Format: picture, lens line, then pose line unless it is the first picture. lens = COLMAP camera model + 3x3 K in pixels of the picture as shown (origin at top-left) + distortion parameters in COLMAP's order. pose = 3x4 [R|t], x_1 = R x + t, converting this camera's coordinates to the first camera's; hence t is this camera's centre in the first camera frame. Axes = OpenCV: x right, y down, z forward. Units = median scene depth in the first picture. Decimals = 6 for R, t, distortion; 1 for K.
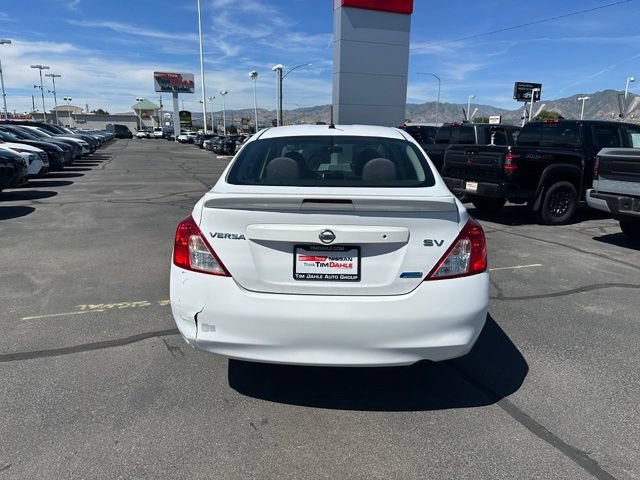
lens RADIAL K [[449.3, 0, 316.0], [0, 449.3, 240.8], [0, 0, 1]] dist [0.050951, -0.062001]
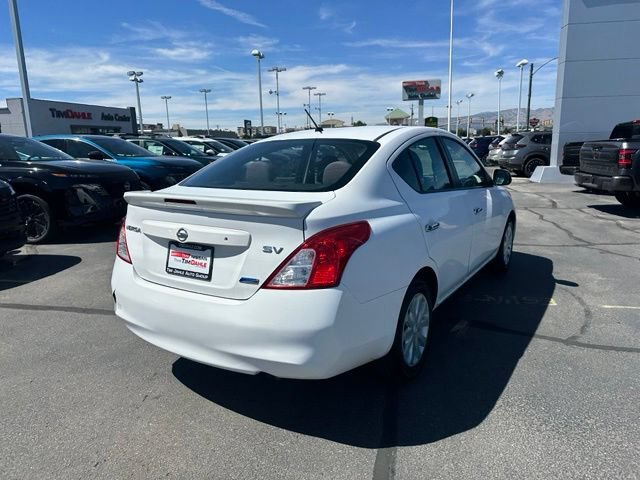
lens RADIAL K [[449.3, 0, 316.7], [0, 449.3, 240.2], [0, 0, 1]] dist [0.050951, -0.062001]
pose [[0.861304, 0.076331, -0.502323, 0.440881], [-0.082769, 0.996523, 0.009508, -0.017668], [0.501303, 0.033388, 0.864628, 0.127076]]
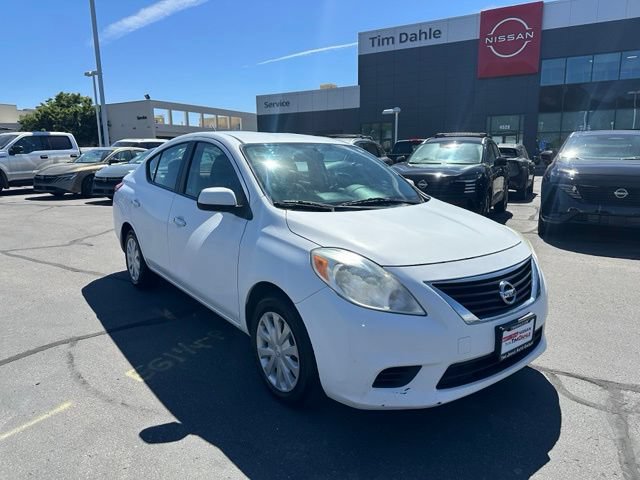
lens RADIAL K [[449.3, 0, 314.8], [0, 449.3, 243.3], [0, 0, 1]] dist [0.050951, -0.062001]
pose [[-0.770059, 0.116604, -0.627226, 0.601320], [-0.144755, 0.925578, 0.349788, -0.398210], [0.621333, 0.360151, -0.695871, 1.878213]]
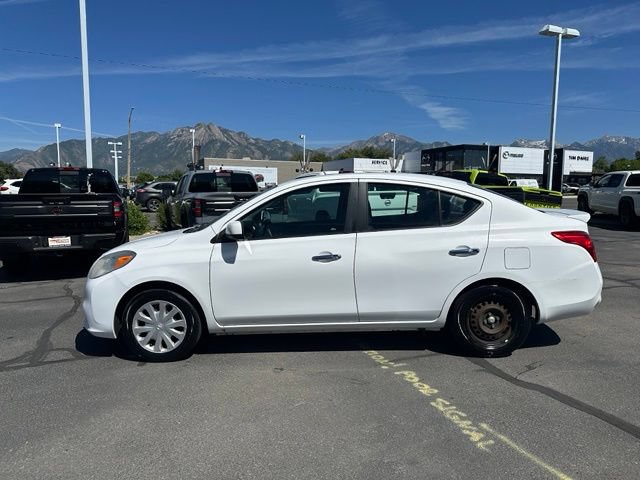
lens RADIAL K [[449.3, 0, 315.8], [0, 449.3, 243.2], [0, 0, 1]] dist [0.050951, -0.062001]
pose [[-0.039687, -0.130525, 0.990650, -1.072188], [0.226964, 0.964339, 0.136151, -0.261369], [-0.973094, 0.230245, -0.008647, 1.141118]]
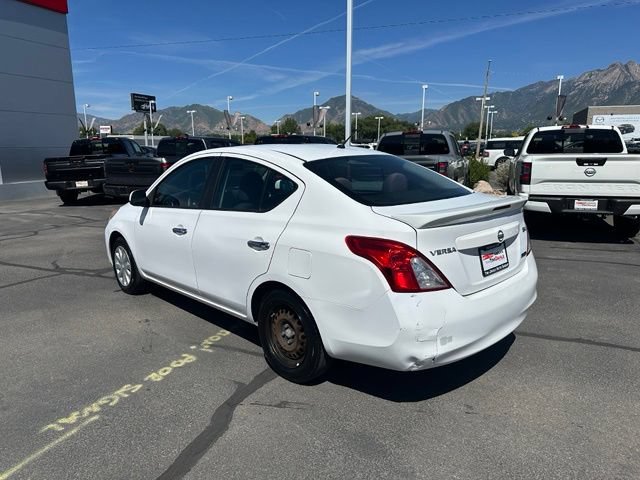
lens RADIAL K [[449.3, 0, 315.4], [0, 449.3, 242.2], [0, 0, 1]] dist [0.050951, -0.062001]
pose [[0.695826, -0.167117, 0.698497, -0.646443], [0.179143, 0.982197, 0.056535, -0.082902], [-0.695510, 0.085792, 0.713376, 0.243437]]
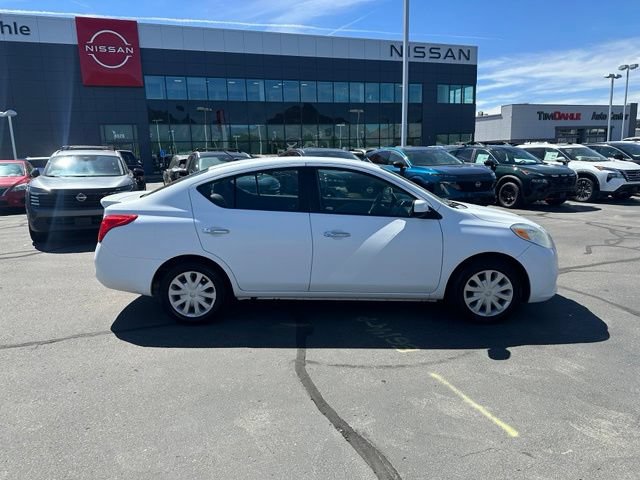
lens RADIAL K [[449.3, 0, 314.7], [0, 449.3, 240.0], [0, 0, 1]] dist [0.050951, -0.062001]
pose [[0.020712, 0.174192, -0.984494, 1.256752], [-0.202990, 0.964928, 0.166460, -0.244089], [0.978962, 0.196394, 0.055345, 0.997858]]
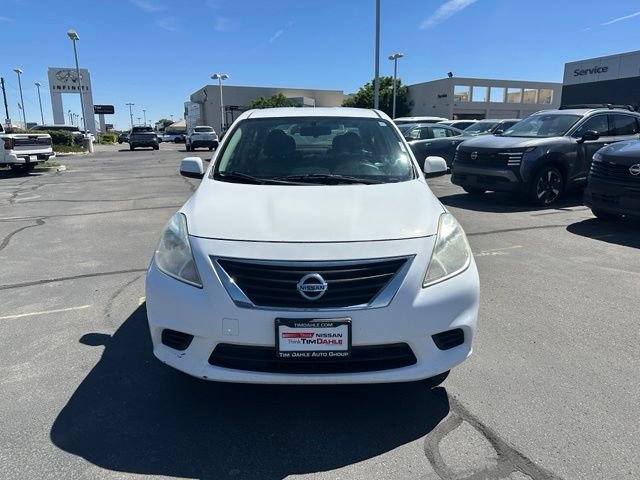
lens RADIAL K [[449.3, 0, 314.5], [0, 449.3, 245.2], [0, 0, 1]] dist [0.050951, -0.062001]
pose [[-0.999096, 0.003236, -0.042391, 0.081090], [-0.016105, 0.893982, 0.447814, -0.437610], [0.039345, 0.448092, -0.893121, 2.073648]]
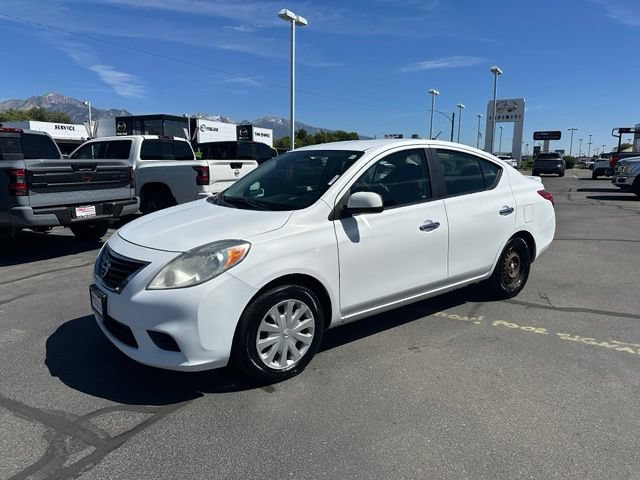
lens RADIAL K [[449.3, 0, 318.3], [0, 449.3, 242.5], [0, 0, 1]] dist [0.050951, -0.062001]
pose [[-0.650934, -0.148288, 0.744510, -0.698380], [0.159820, 0.931986, 0.325362, -0.397889], [-0.742120, 0.330777, -0.582962, 1.809999]]
